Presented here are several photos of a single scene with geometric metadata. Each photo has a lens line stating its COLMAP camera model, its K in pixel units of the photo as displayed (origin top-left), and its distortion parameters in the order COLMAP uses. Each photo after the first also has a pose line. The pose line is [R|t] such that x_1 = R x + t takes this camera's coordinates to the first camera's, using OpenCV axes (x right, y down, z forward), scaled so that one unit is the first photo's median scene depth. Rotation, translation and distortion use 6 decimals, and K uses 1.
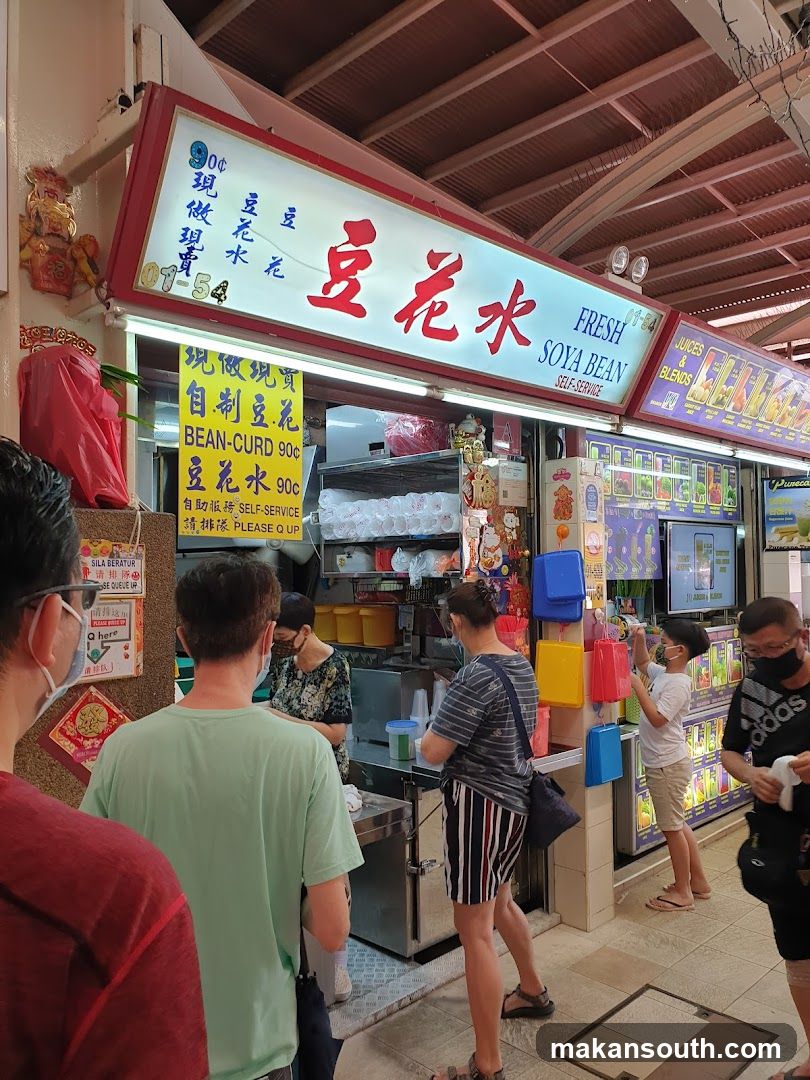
lens RADIAL K [[832.0, 0, 402.0], [0, 832.0, 559.6], [0, 0, 1]] dist [0.072228, -0.044295]
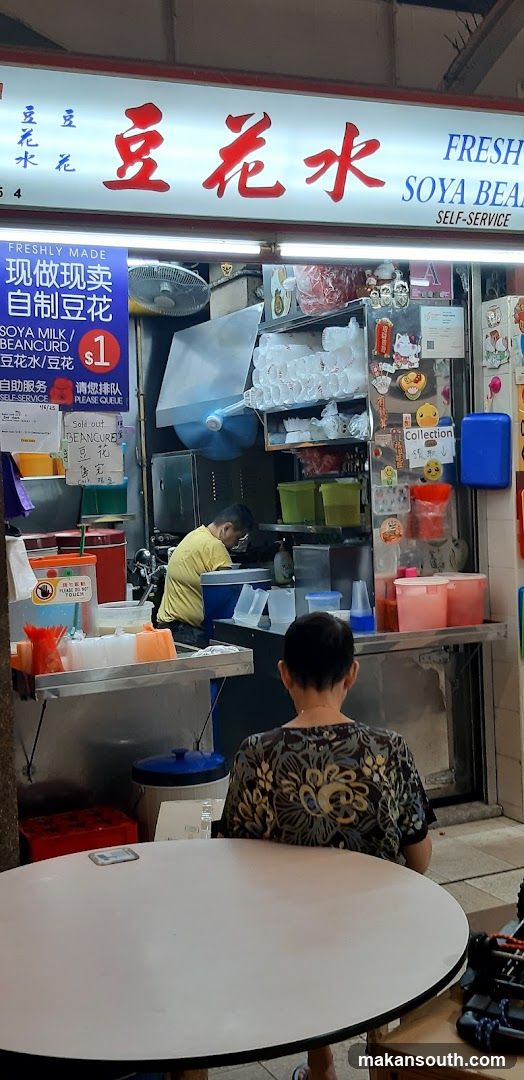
lens RADIAL K [[1222.5, 0, 244.3], [0, 1222.5, 575.5], [0, 0, 1]] dist [0.067434, 0.000000]
pose [[0.939392, -0.002392, -0.342837, 0.543368], [0.037082, 0.994818, 0.094665, 0.049216], [0.340834, -0.101641, 0.934613, -0.448112]]
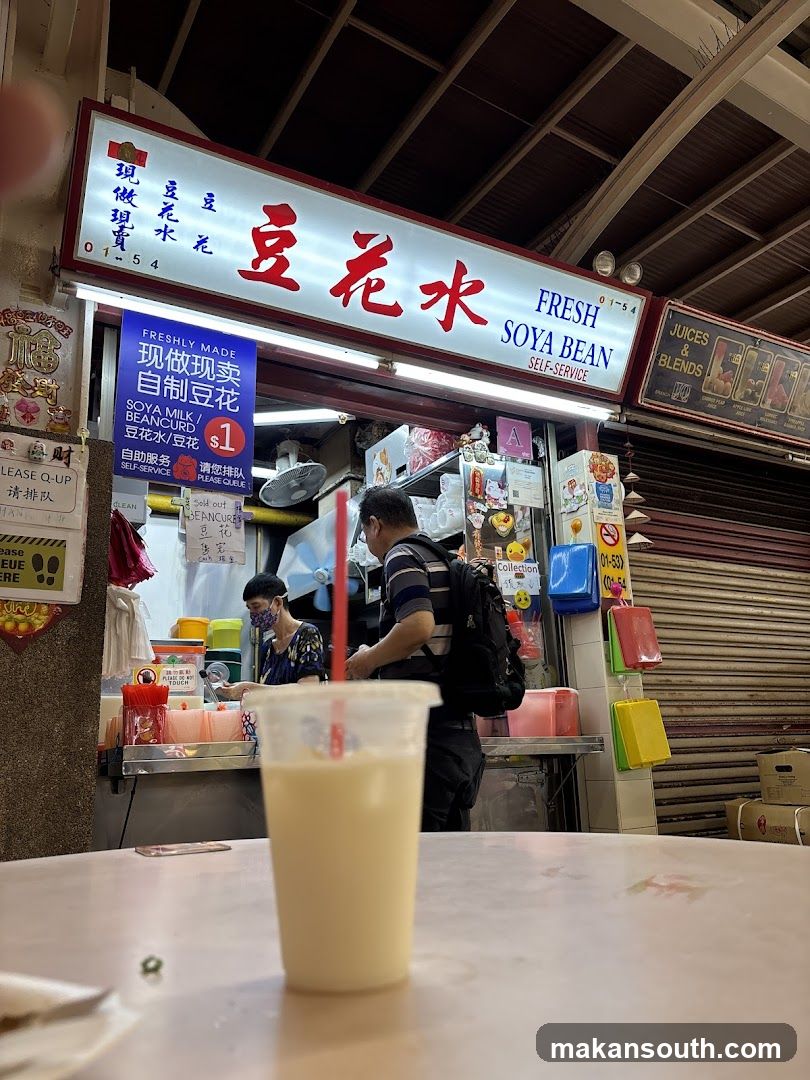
lens RADIAL K [[815.7, 0, 390.1], [0, 815.7, 559.3], [0, 0, 1]] dist [0.056666, -0.018781]
pose [[0.964192, -0.074240, -0.254603, 0.316545], [0.020006, 0.977645, -0.209309, 0.293021], [0.264451, 0.196720, 0.944122, 0.033074]]
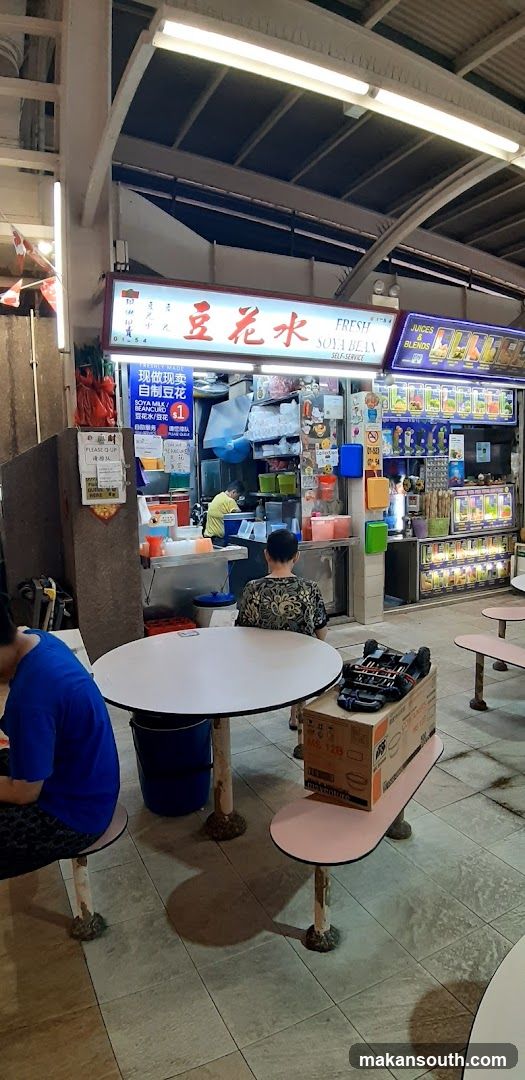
lens RADIAL K [[561.3, 0, 259.2], [0, 561.3, 544.6], [0, 0, 1]] dist [-0.036330, -0.000232]
pose [[0.951102, 0.022543, -0.308052, 0.542986], [0.021943, 0.989882, 0.140188, 0.058996], [0.308095, -0.140093, 0.940984, -0.491216]]
